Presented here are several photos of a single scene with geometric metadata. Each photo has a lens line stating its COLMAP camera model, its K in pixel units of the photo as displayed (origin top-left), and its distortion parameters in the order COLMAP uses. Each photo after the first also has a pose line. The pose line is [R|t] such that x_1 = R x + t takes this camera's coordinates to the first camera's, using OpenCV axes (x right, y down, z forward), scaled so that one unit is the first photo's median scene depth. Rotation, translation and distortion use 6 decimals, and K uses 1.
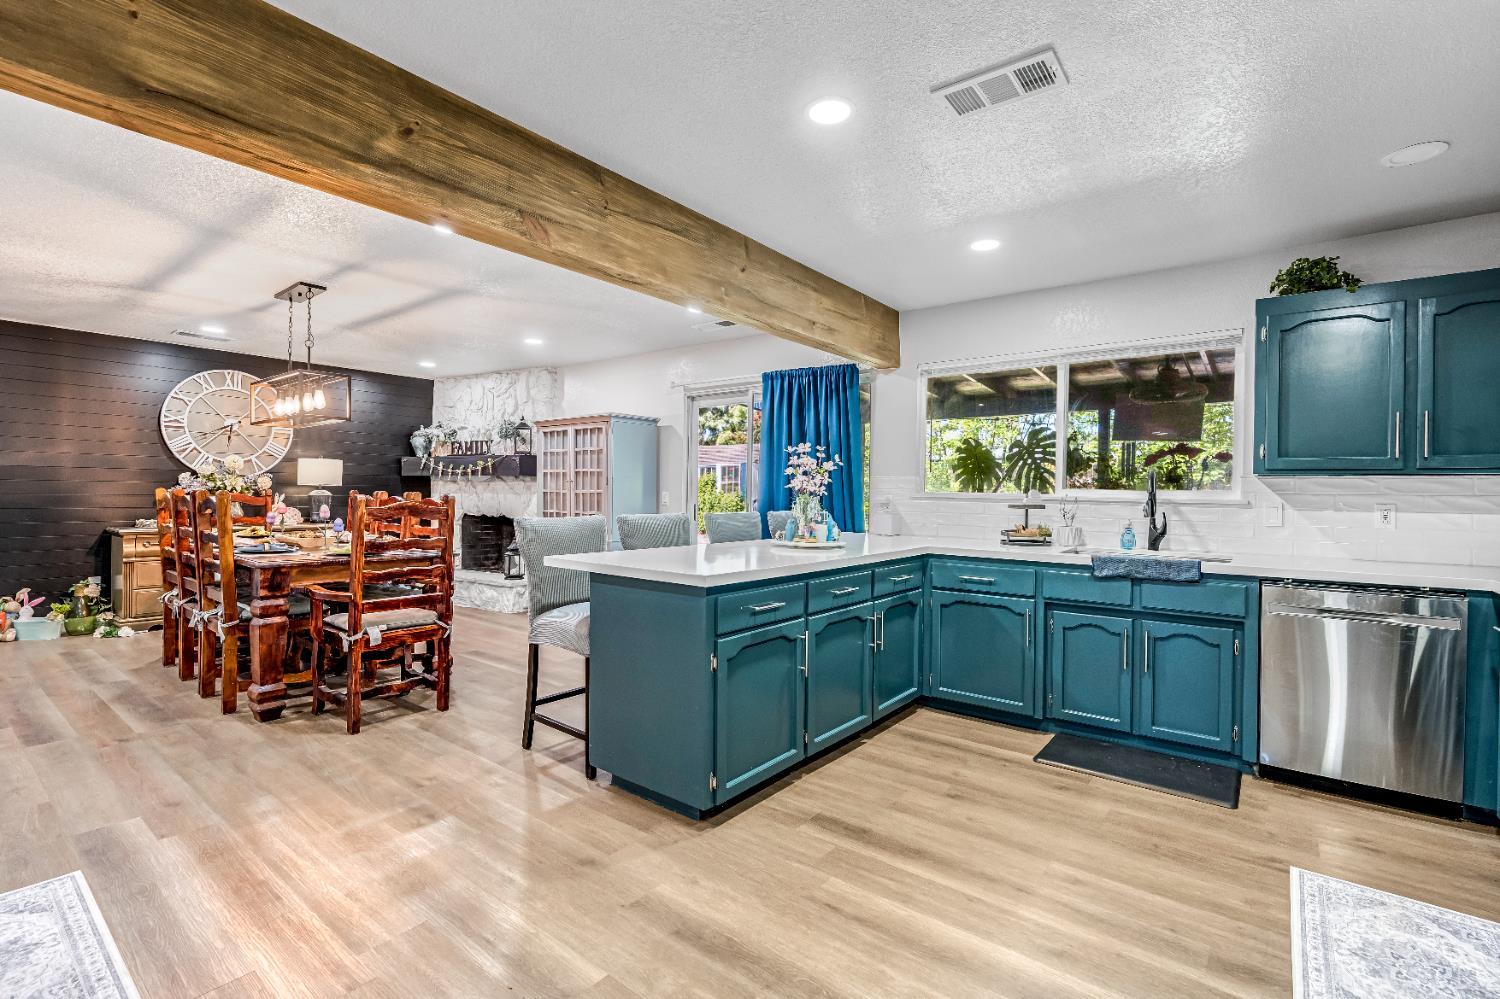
lens RADIAL K [[678.1, 0, 753.6], [0, 678.1, 496.0], [0, 0, 1]] dist [-0.005041, 0.000506]
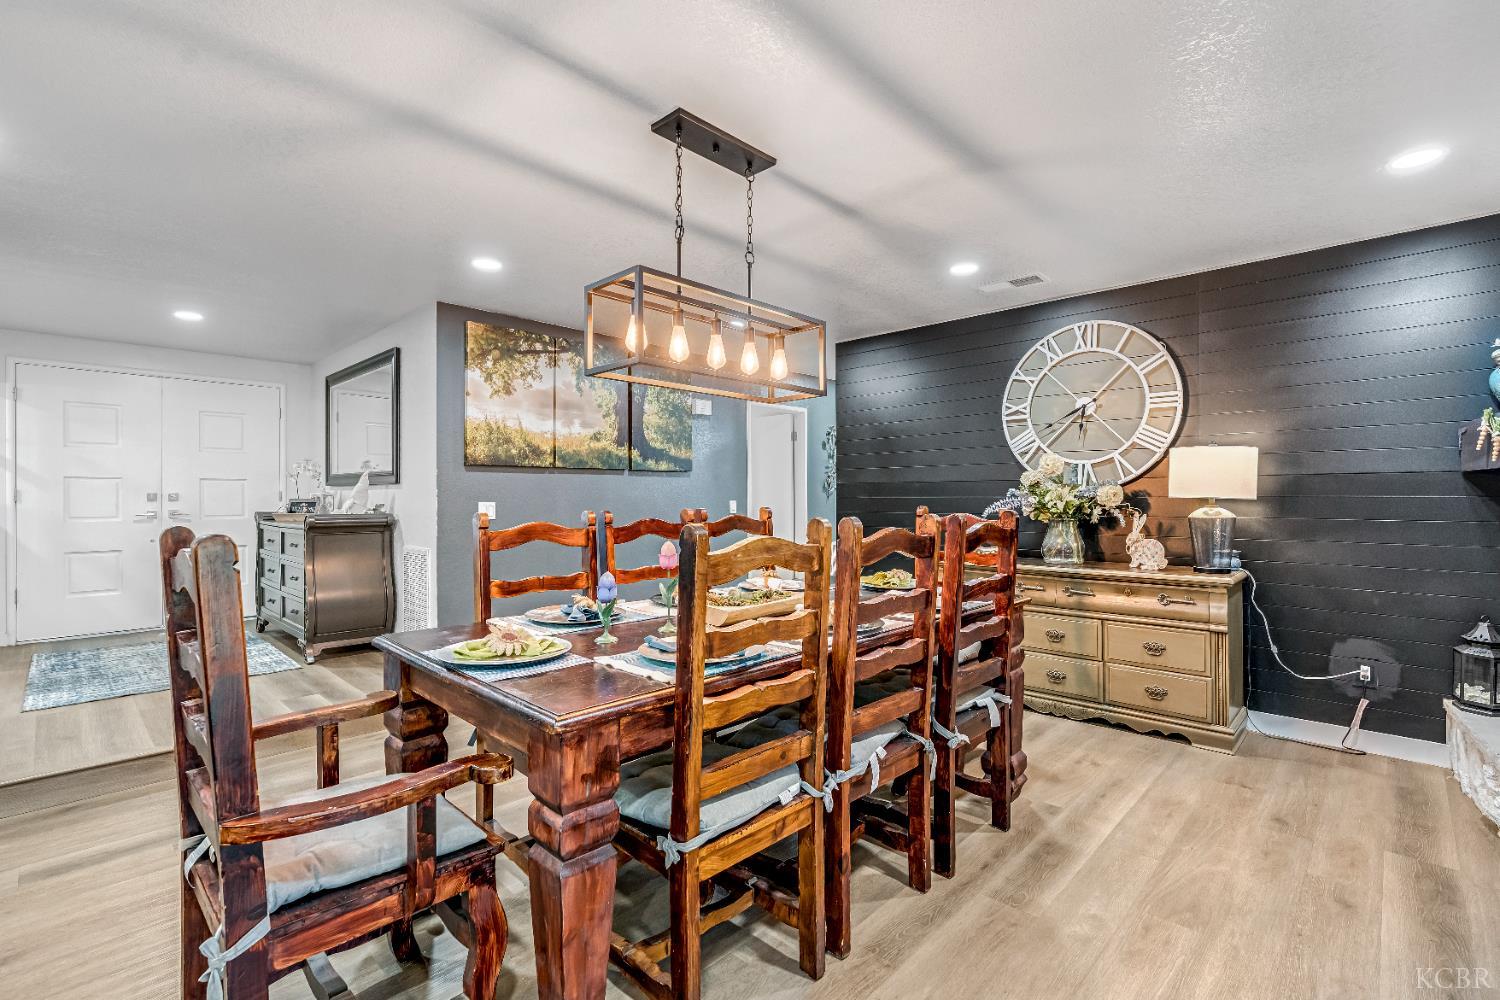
lens RADIAL K [[667.1, 0, 750.9], [0, 667.1, 493.7], [0, 0, 1]] dist [-0.003315, 0.000753]
pose [[-0.105245, -0.019096, -0.994263, -0.115108], [-0.006501, 0.999807, -0.018514, -0.008795], [0.994425, 0.004516, -0.105349, 0.787144]]
